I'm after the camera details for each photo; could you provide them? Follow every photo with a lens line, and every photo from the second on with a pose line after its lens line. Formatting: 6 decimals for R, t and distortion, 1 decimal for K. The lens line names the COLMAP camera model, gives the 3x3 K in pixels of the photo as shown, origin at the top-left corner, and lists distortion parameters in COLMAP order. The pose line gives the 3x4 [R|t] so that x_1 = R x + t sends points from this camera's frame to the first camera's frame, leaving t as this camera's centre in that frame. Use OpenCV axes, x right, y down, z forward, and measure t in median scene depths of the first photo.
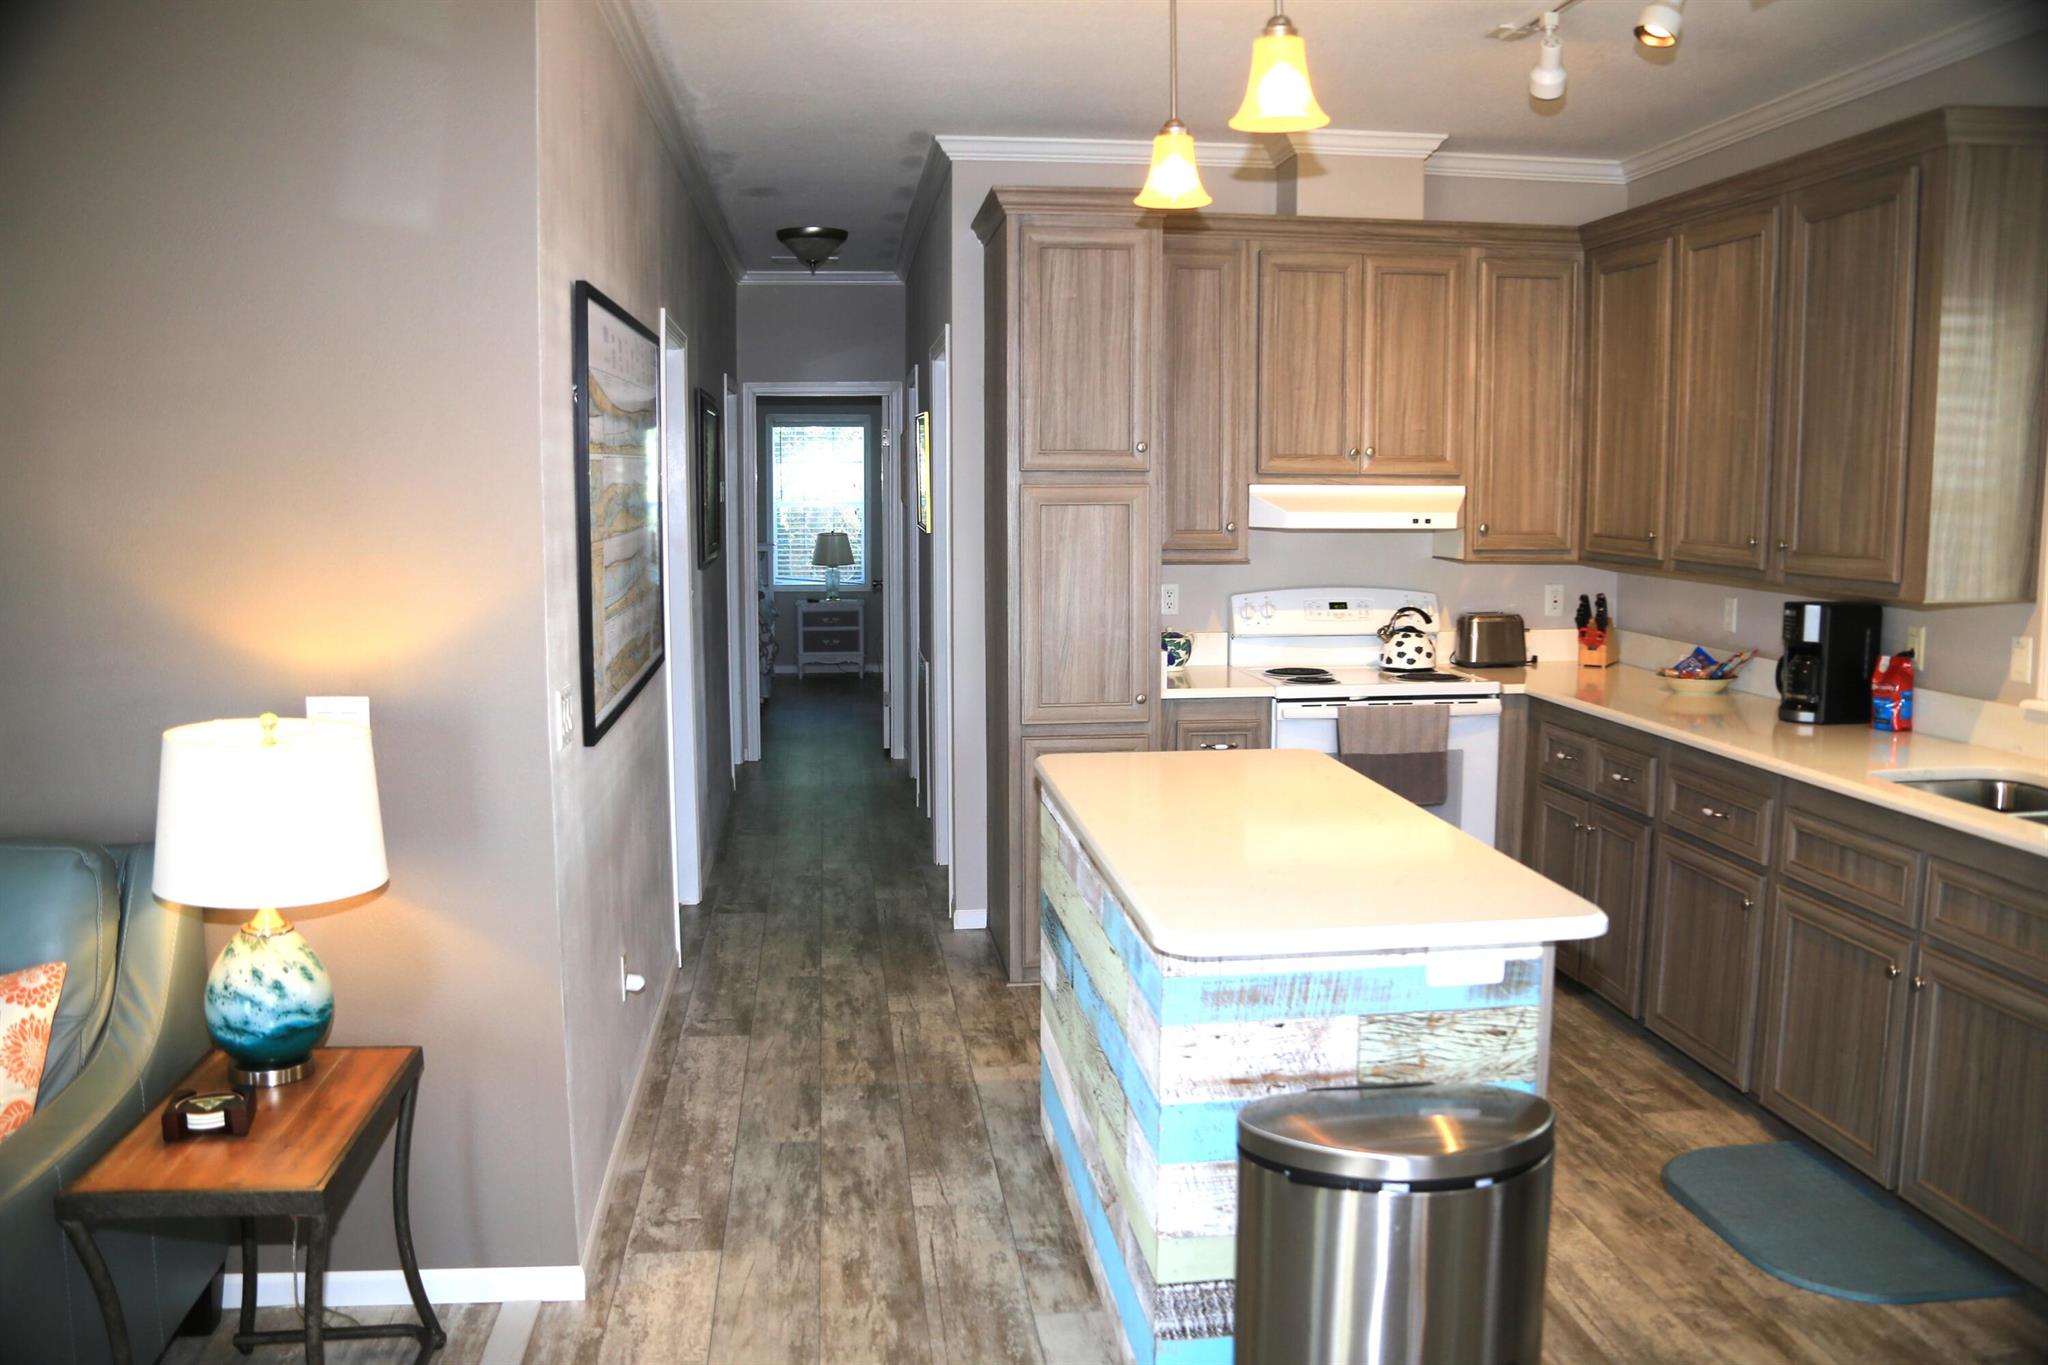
lens RADIAL K [[1623.1, 0, 999.8], [0, 1623.1, 697.7], [0, 0, 1]] dist [-0.158345, 0.107603]
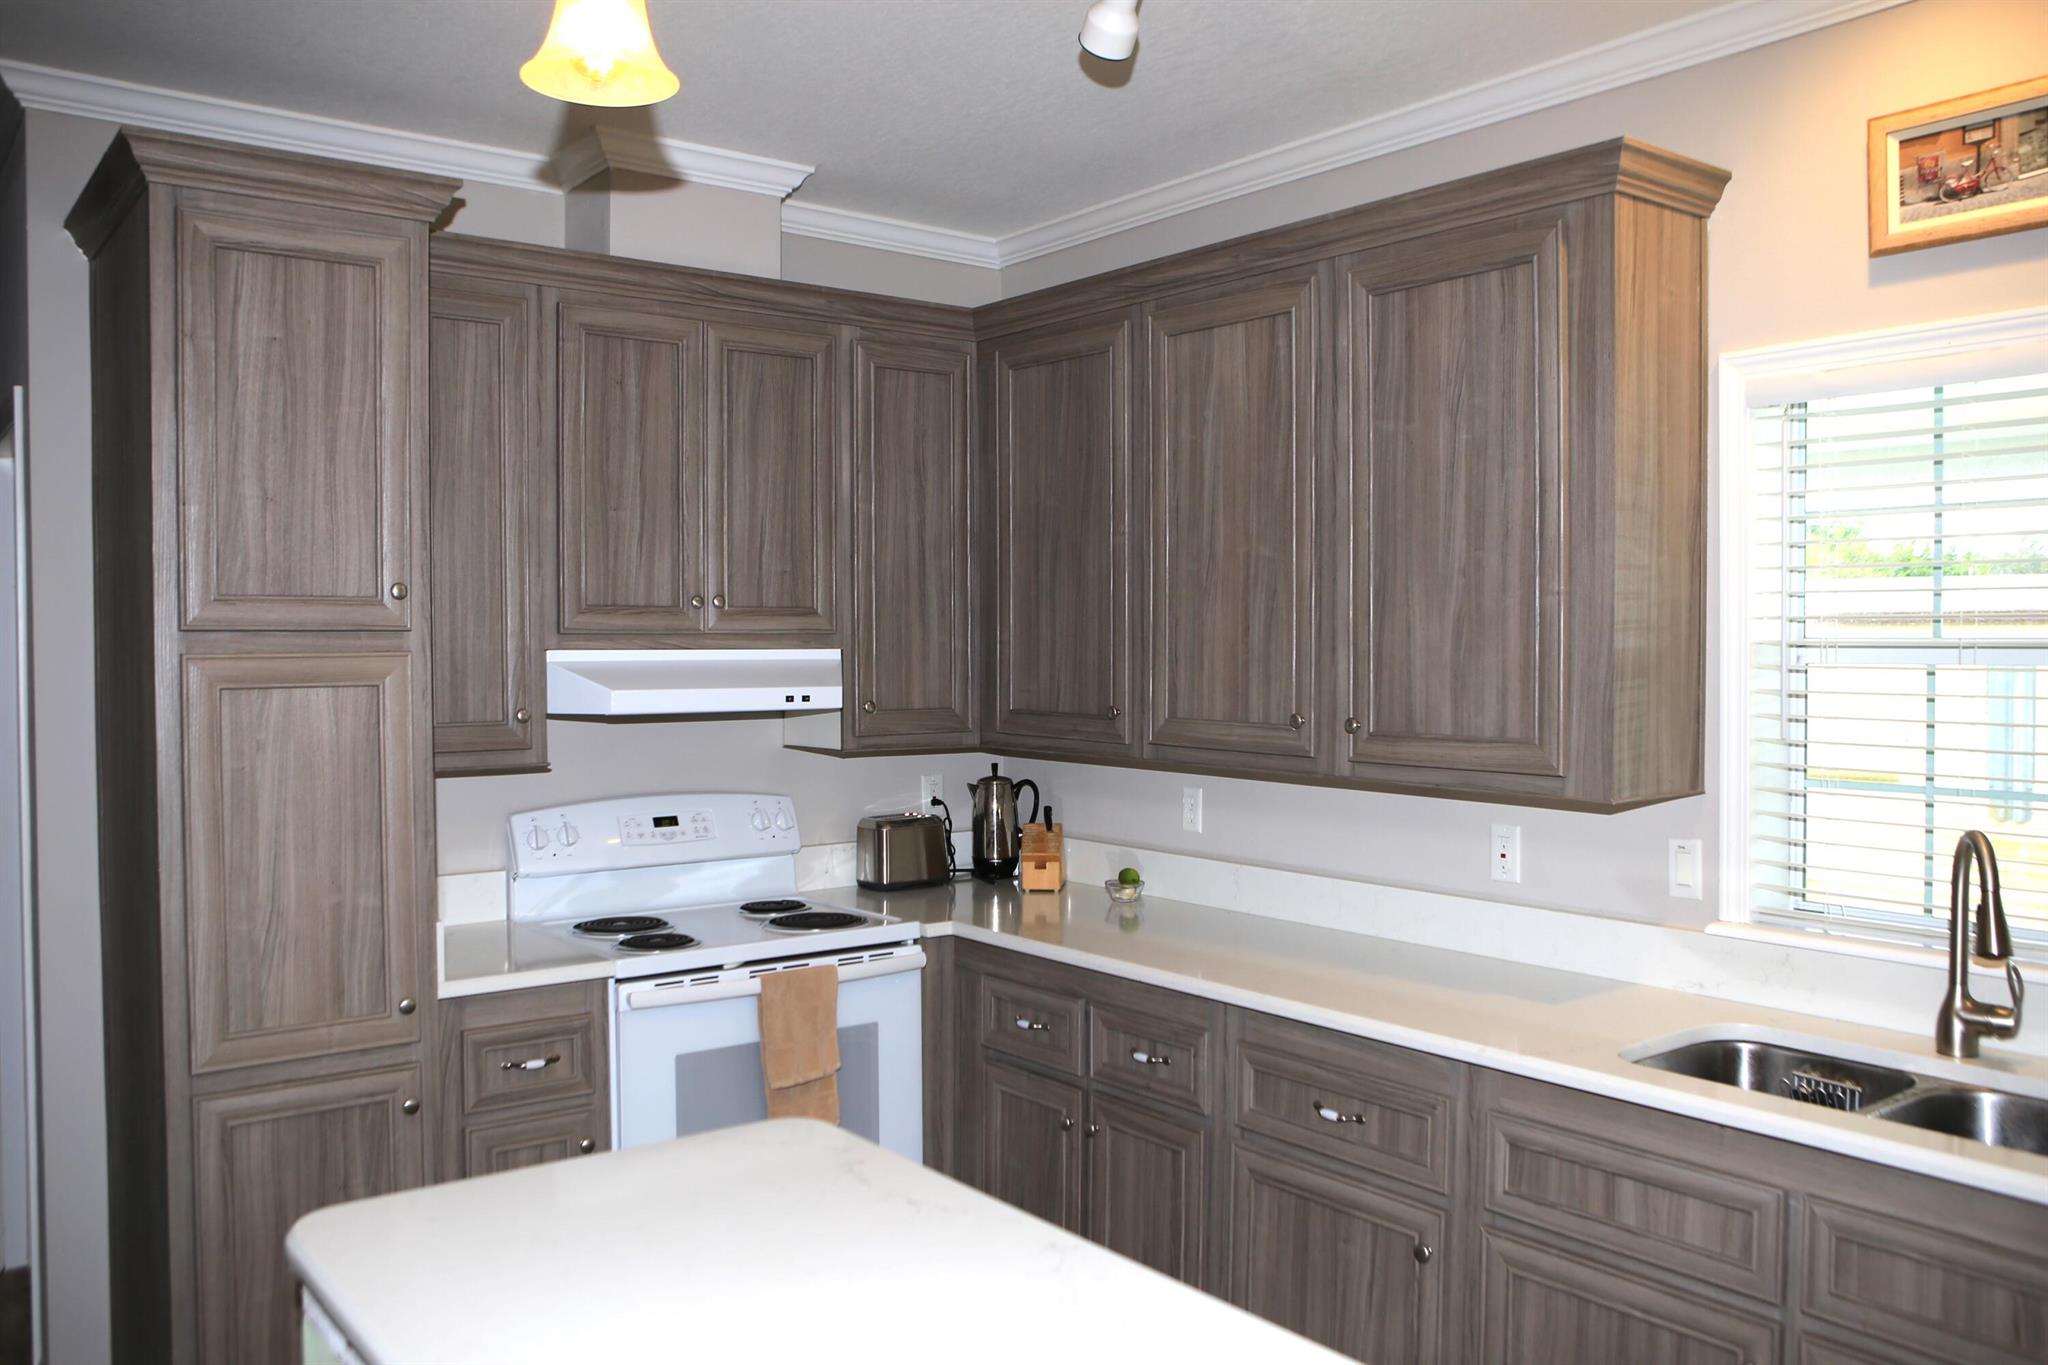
lens RADIAL K [[1635.0, 0, 1024.0], [0, 1635.0, 682.5], [0, 0, 1]] dist [-0.102031, 0.097575]
pose [[0.852128, -0.011531, 0.523207, -0.029225], [0.066995, 0.993935, -0.087207, -0.051948], [-0.519028, 0.109364, 0.847732, 0.364646]]
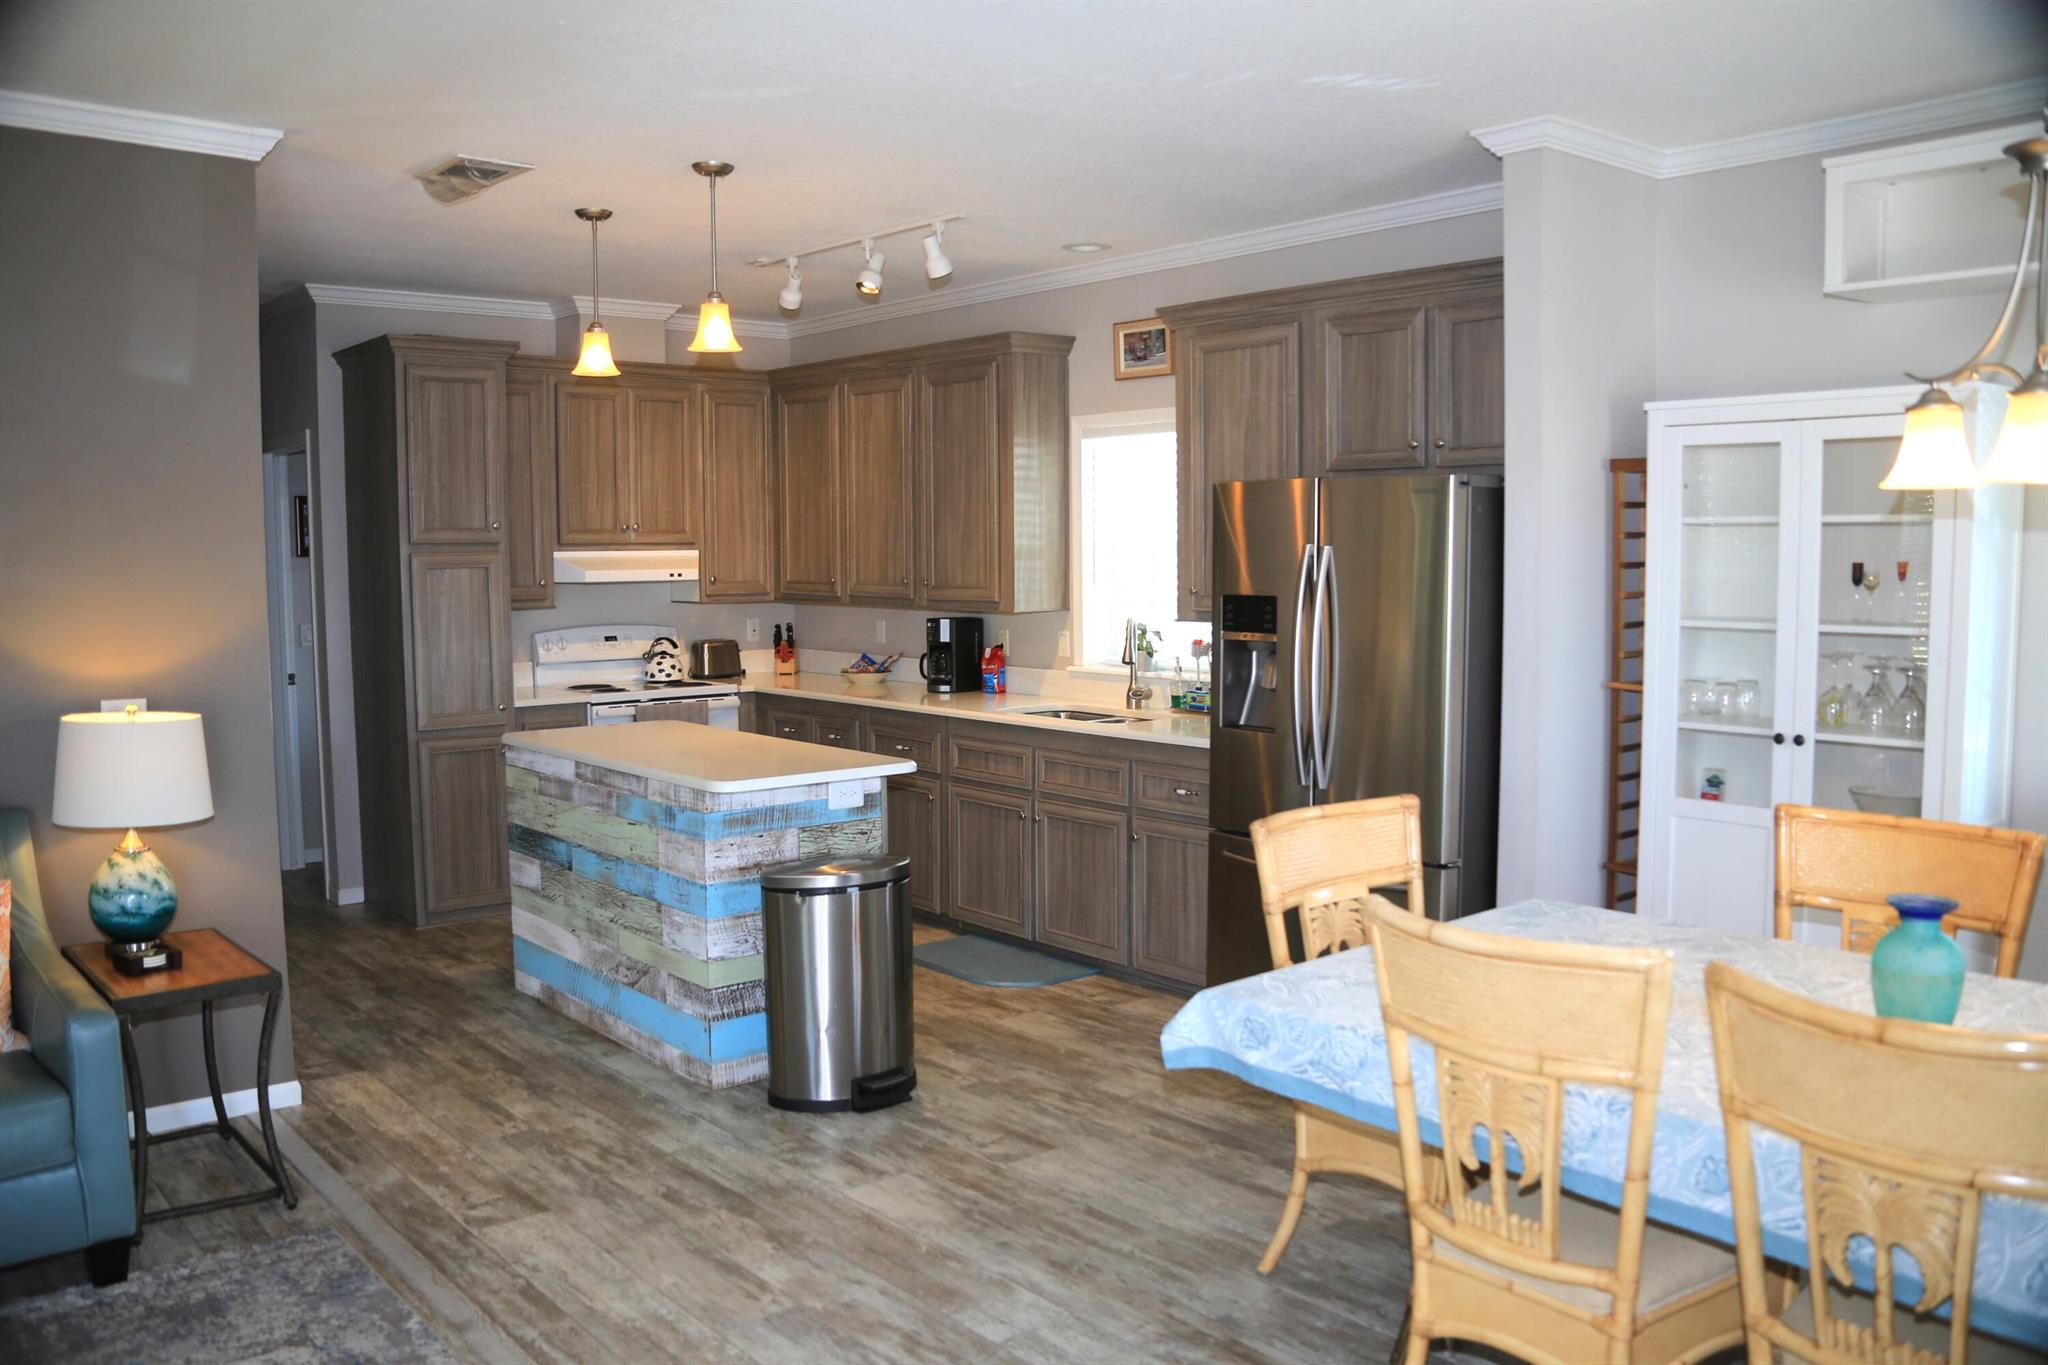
lens RADIAL K [[1621.9, 0, 951.4], [0, 1621.9, 687.6], [0, 0, 1]] dist [-0.140628, -0.000506]
pose [[0.847856, -0.047890, 0.528059, -0.311878], [0.072958, 0.996977, -0.026726, 0.048697], [-0.525183, 0.061185, 0.848787, -0.362510]]
